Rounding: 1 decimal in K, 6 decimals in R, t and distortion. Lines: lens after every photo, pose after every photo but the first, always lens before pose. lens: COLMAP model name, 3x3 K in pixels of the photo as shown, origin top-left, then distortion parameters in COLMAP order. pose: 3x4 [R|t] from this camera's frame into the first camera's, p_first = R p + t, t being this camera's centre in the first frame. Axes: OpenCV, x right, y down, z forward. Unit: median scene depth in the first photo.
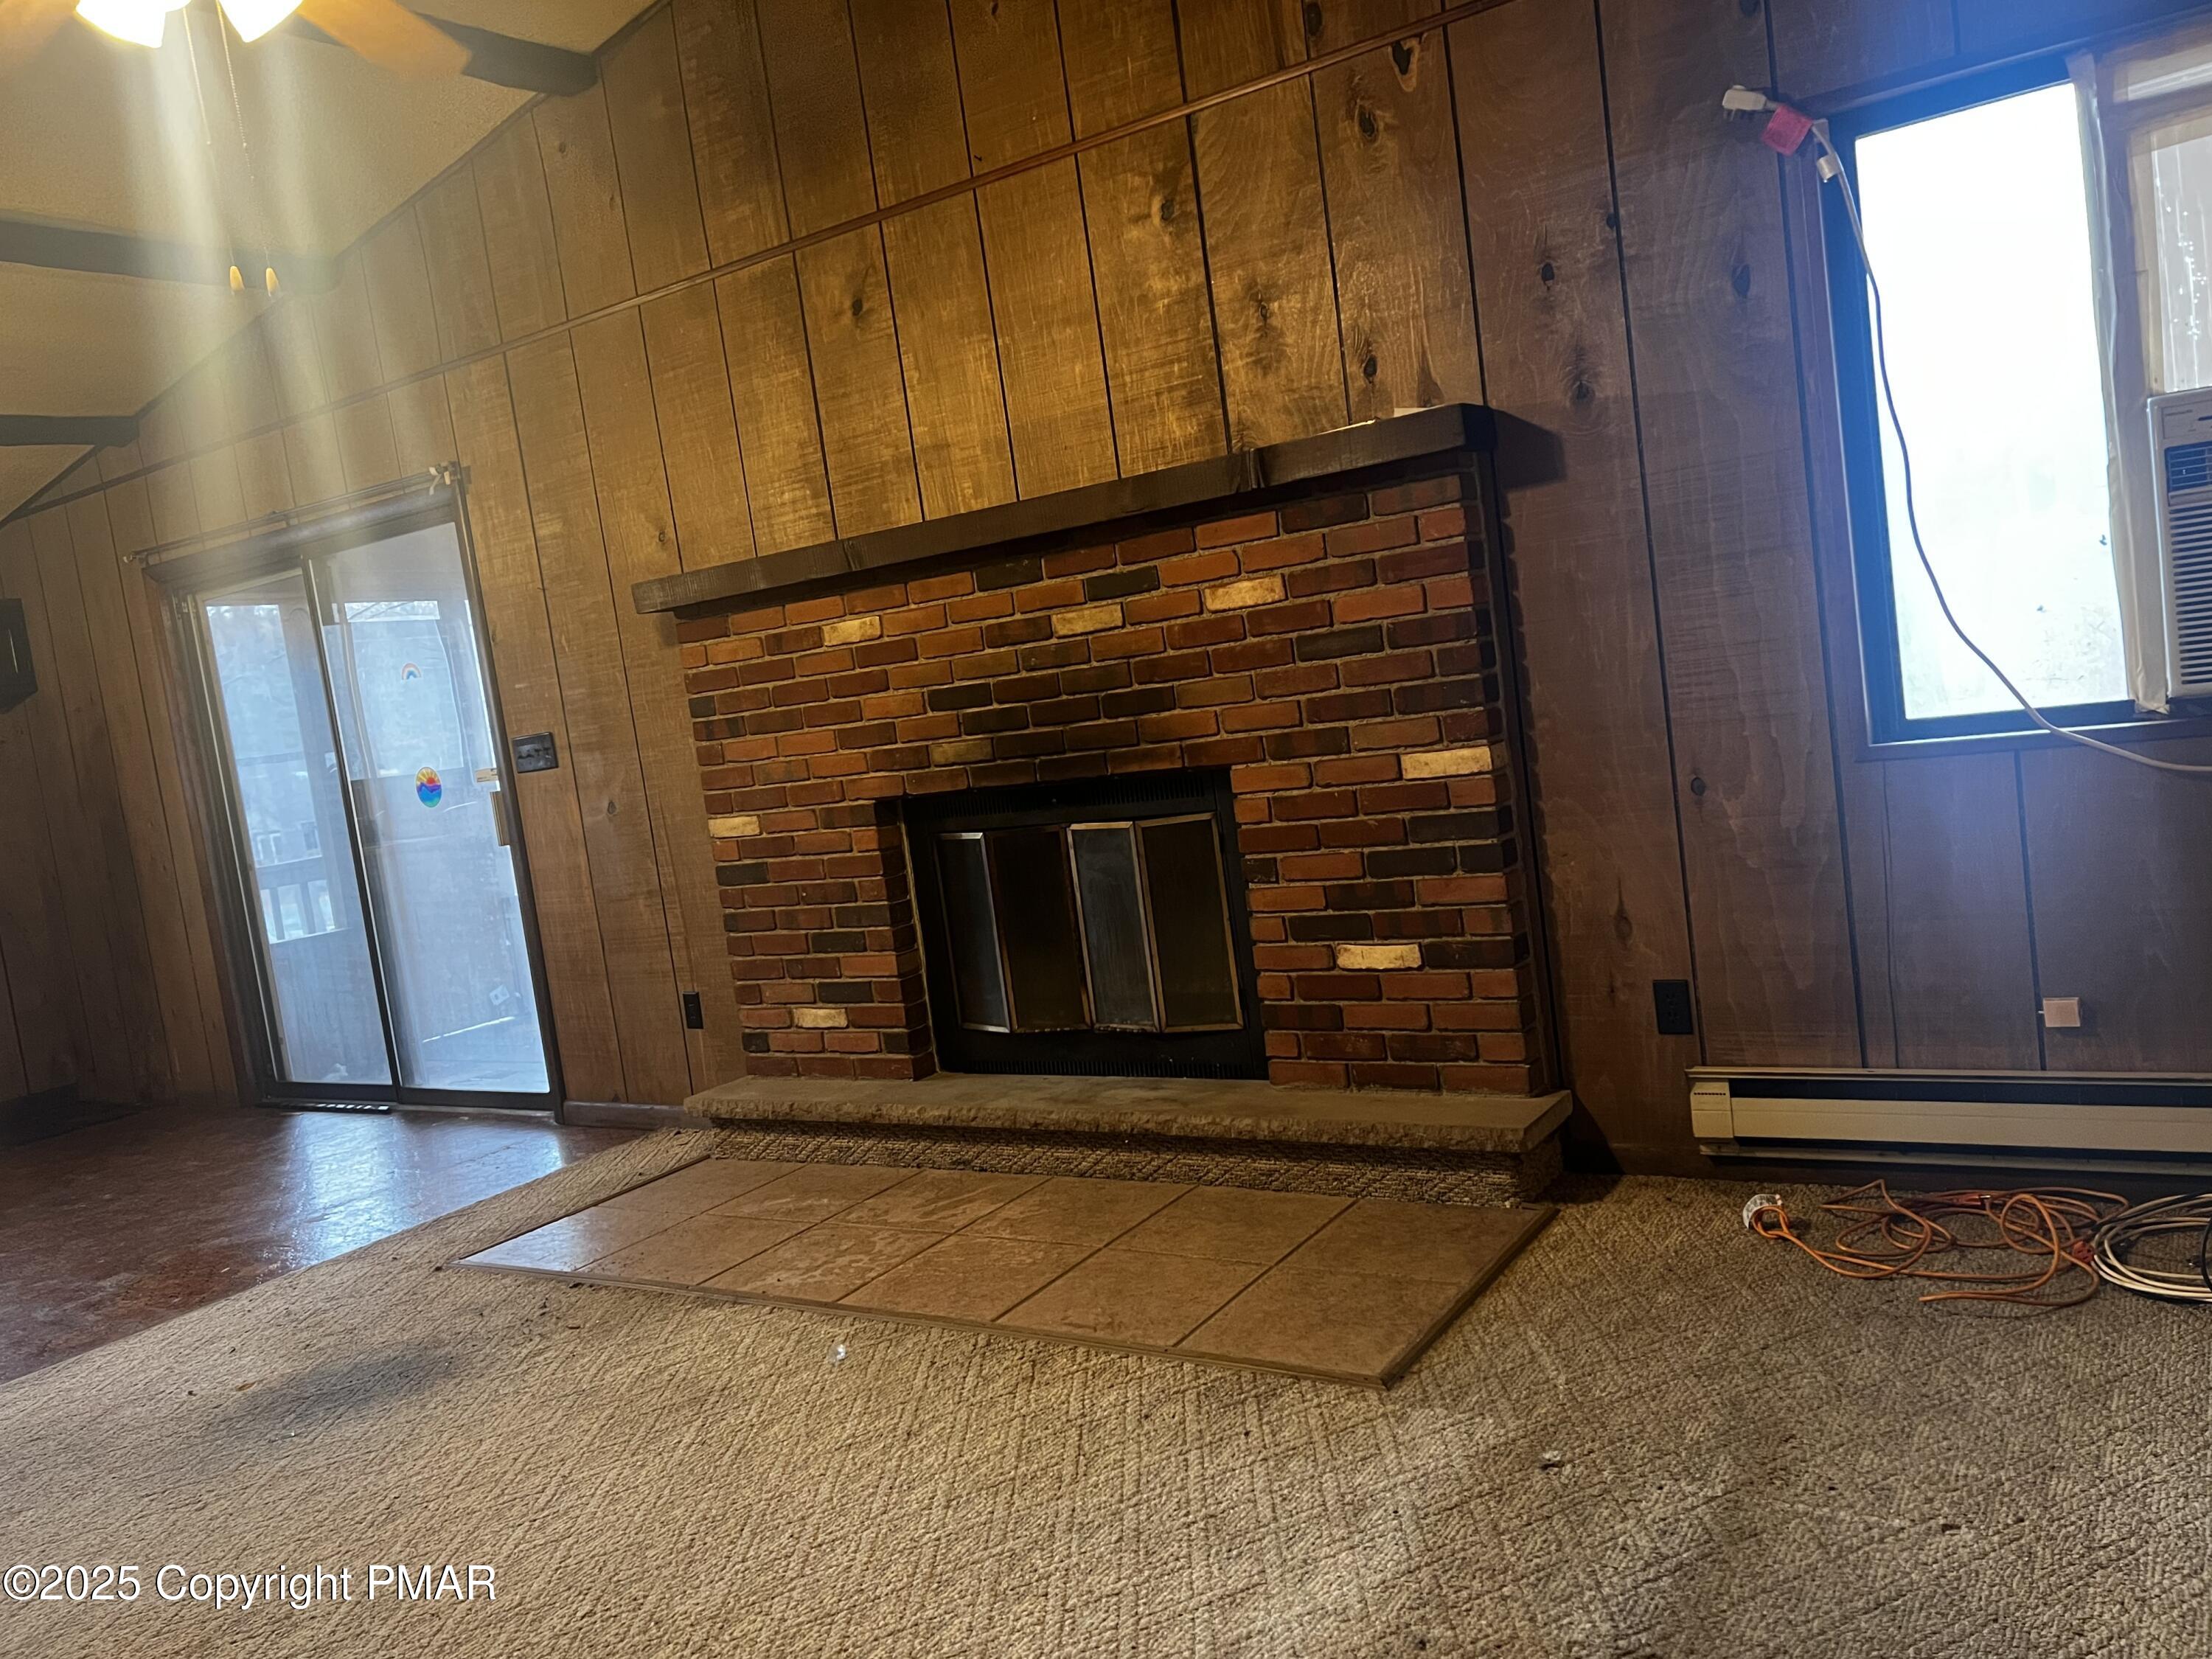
lens RADIAL K [[1665.9, 0, 1105.3], [0, 1665.9, 836.5], [0, 0, 1]] dist [0.061773, -0.070717]
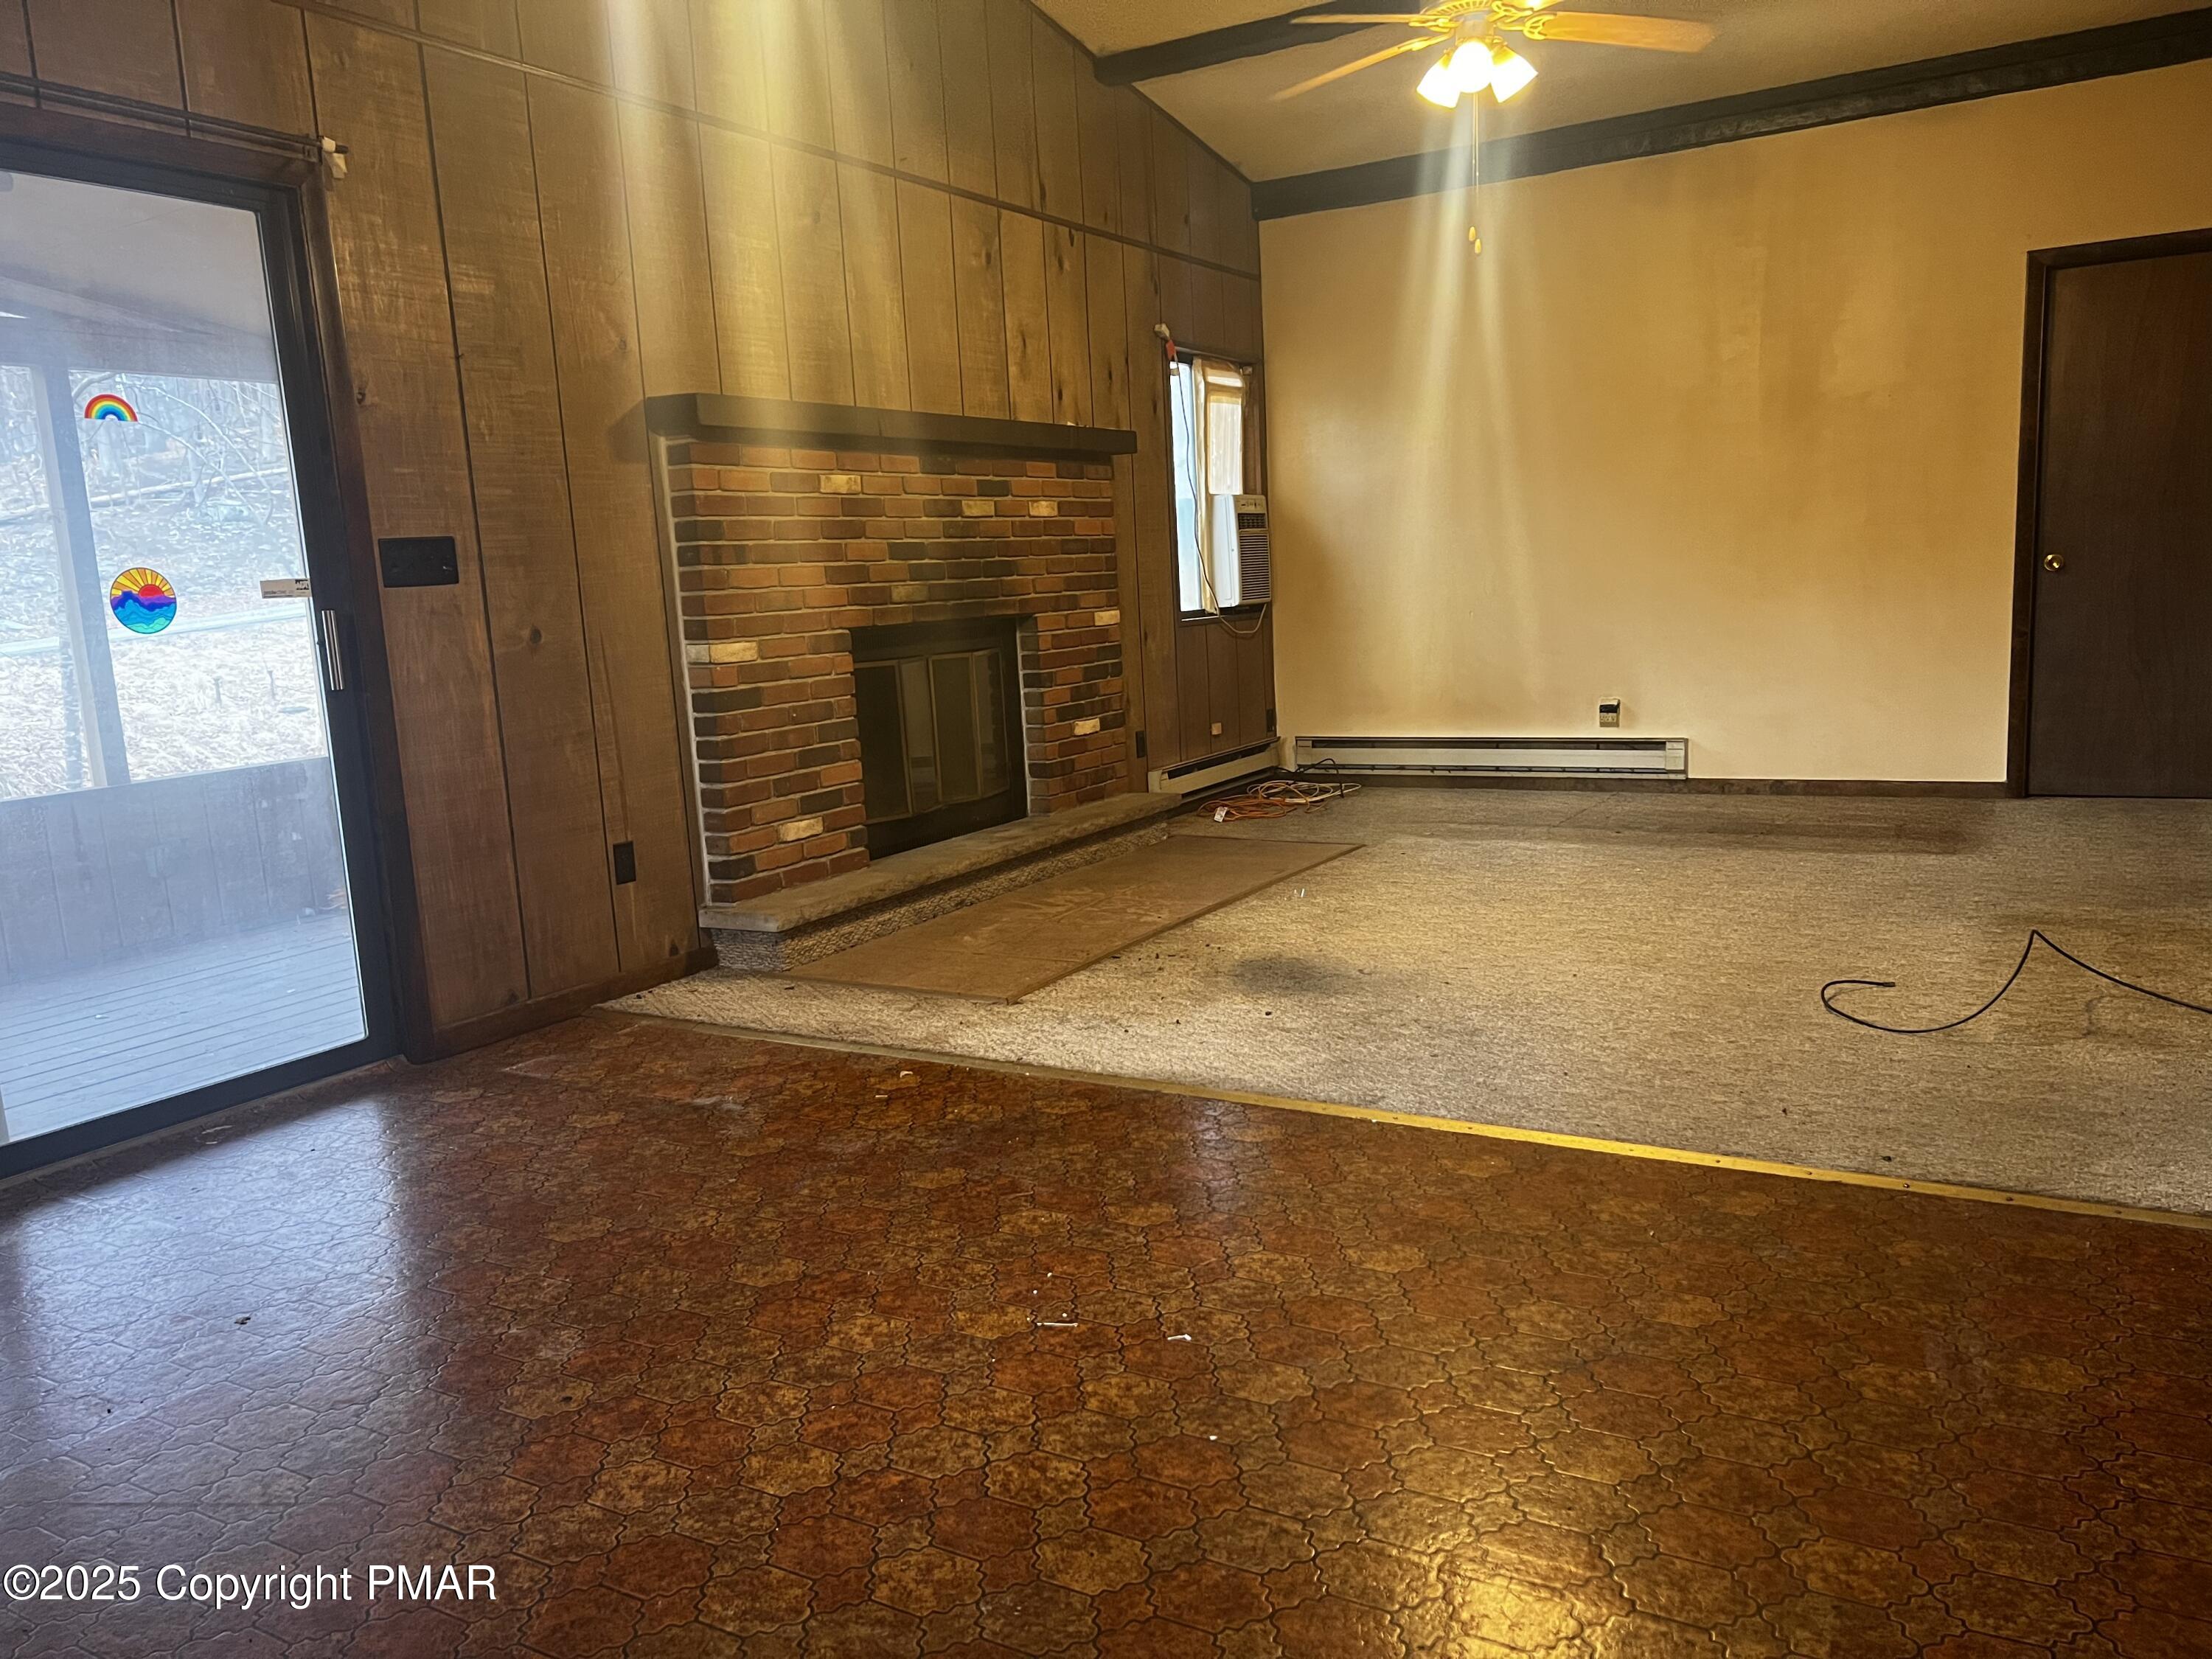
lens RADIAL K [[1665.9, 0, 1114.8], [0, 1665.9, 841.7], [0, 0, 1]] dist [0.061773, -0.070717]
pose [[-0.038858, -0.023414, 0.998970, -1.385790], [0.150305, 0.988214, 0.029008, 0.125824], [-0.987876, 0.151277, -0.034881, 0.907317]]
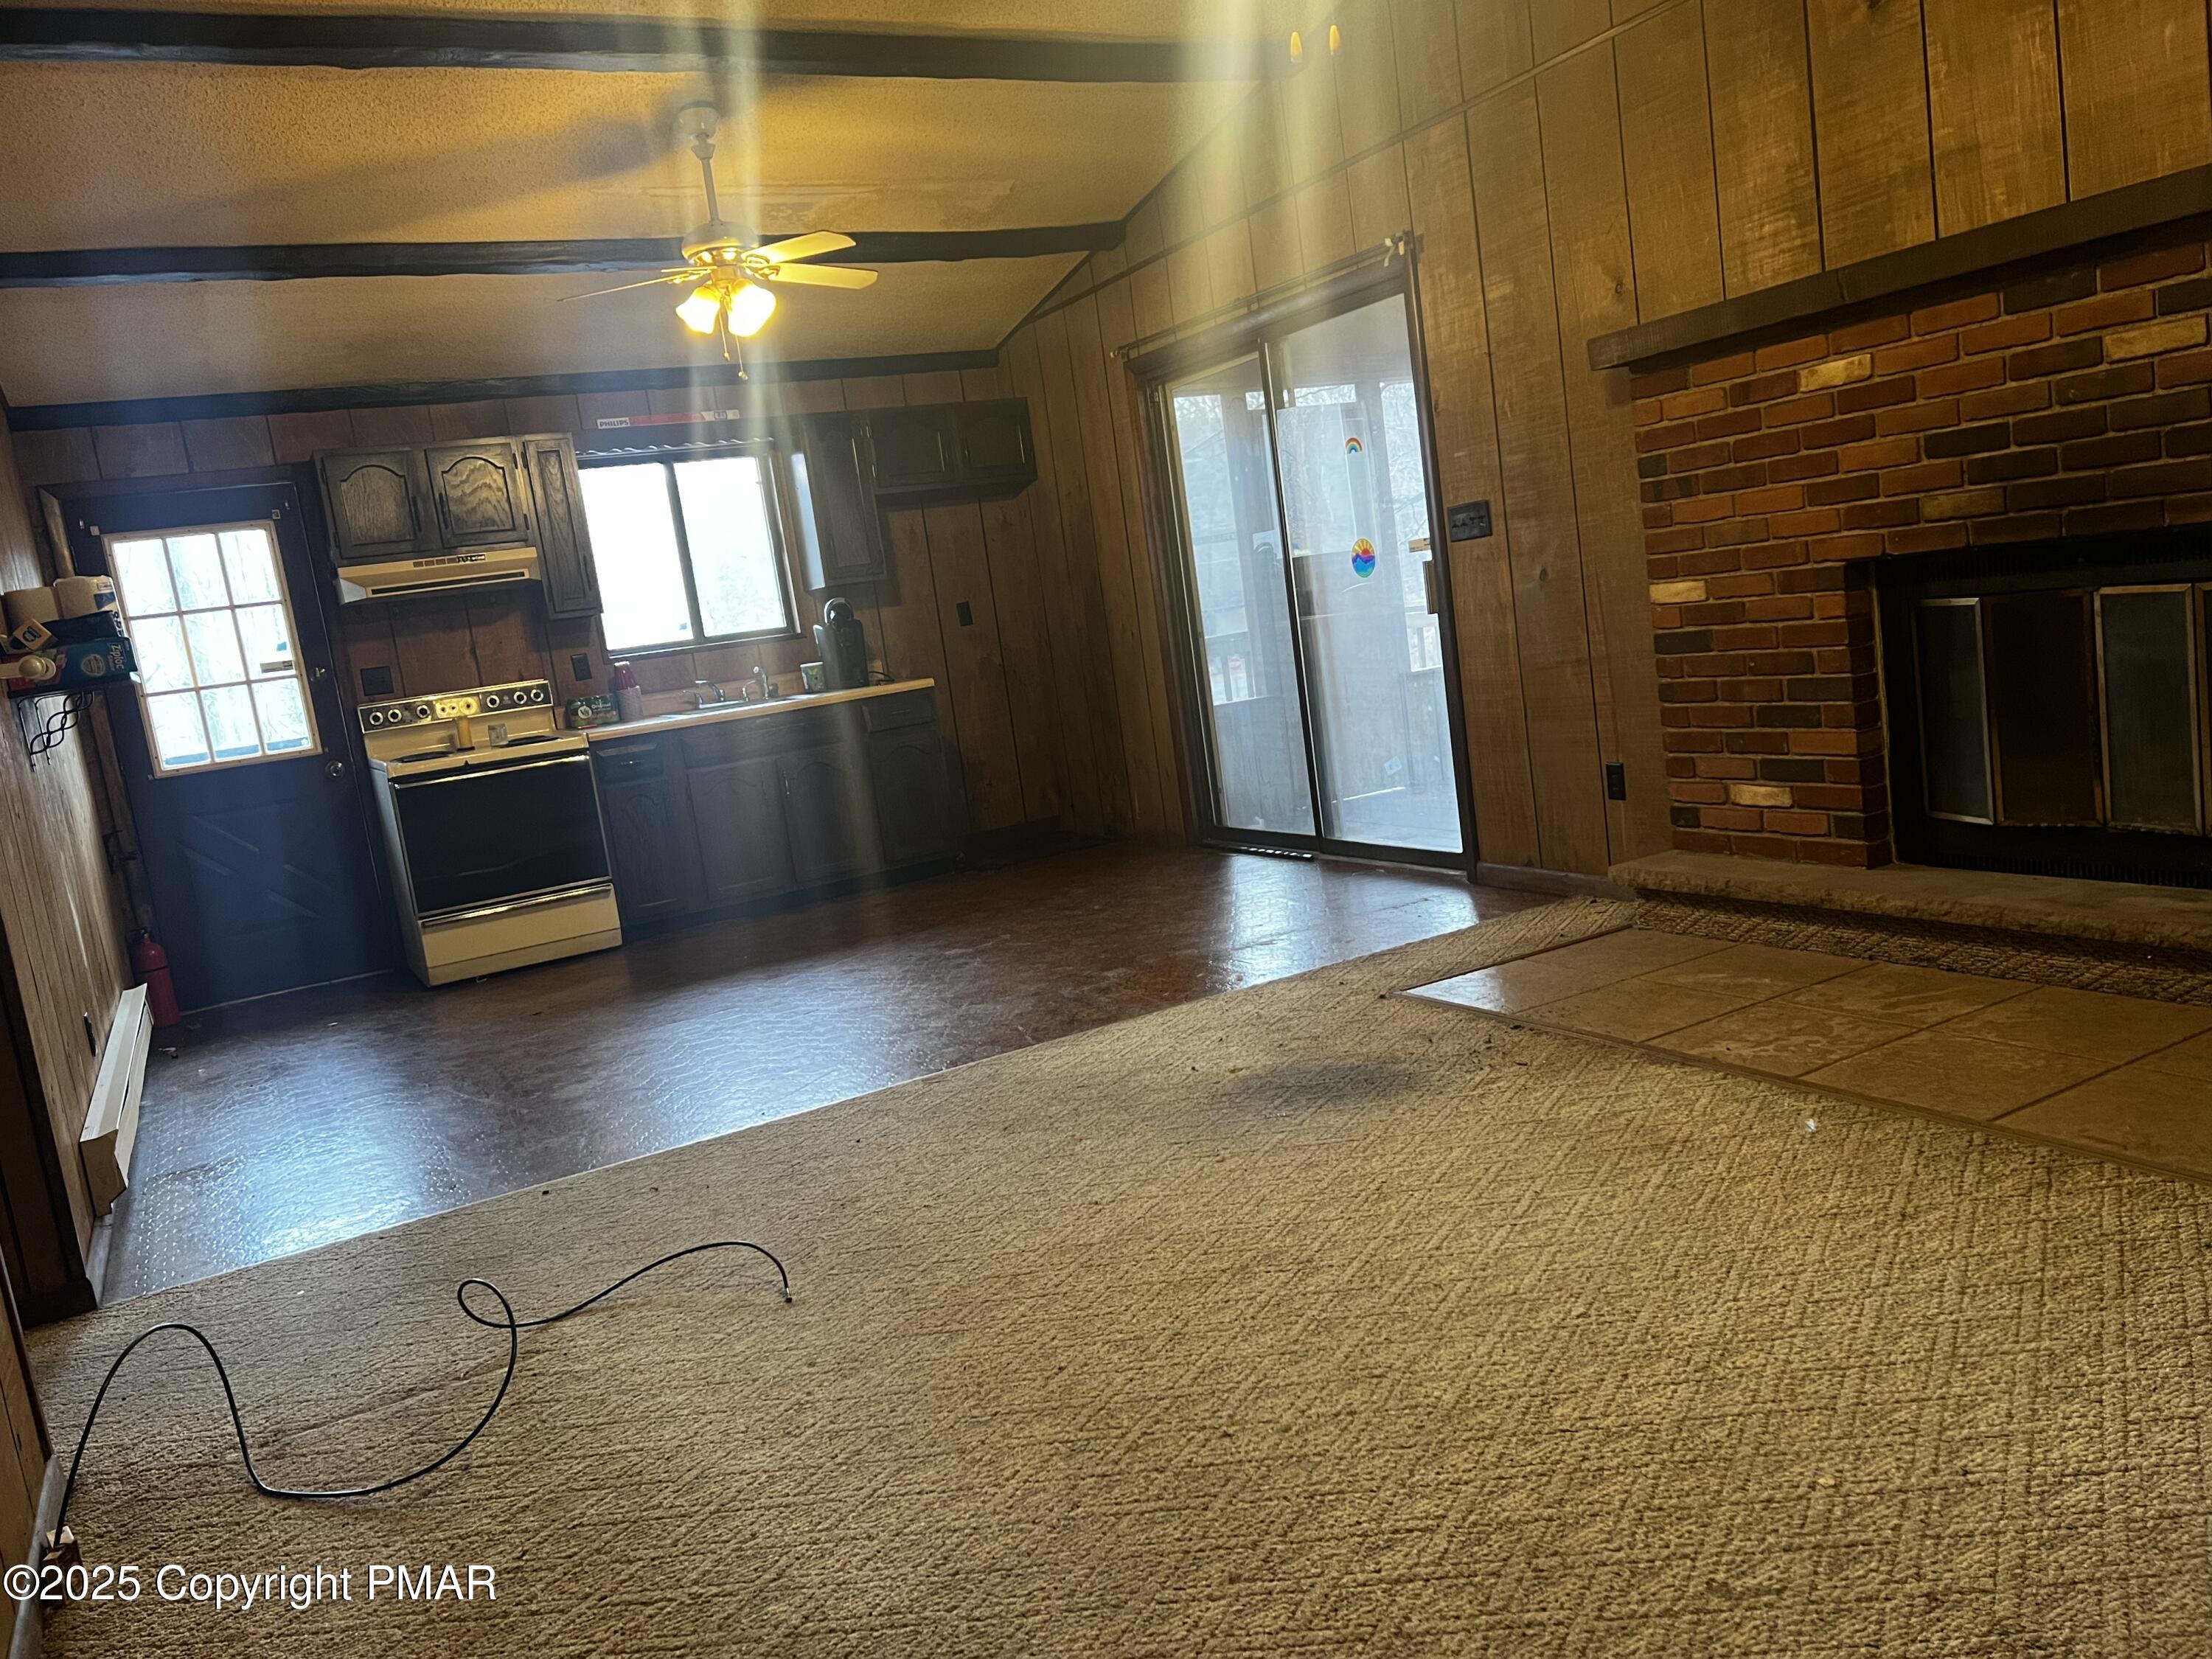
lens RADIAL K [[1665.9, 0, 1122.9], [0, 1665.9, 825.9], [0, 0, 1]] dist [0.061773, -0.070717]
pose [[0.884953, 0.076178, -0.459408, -0.055875], [-0.023834, 0.992646, 0.118687, 0.022744], [0.465070, -0.094083, 0.880260, -0.013249]]
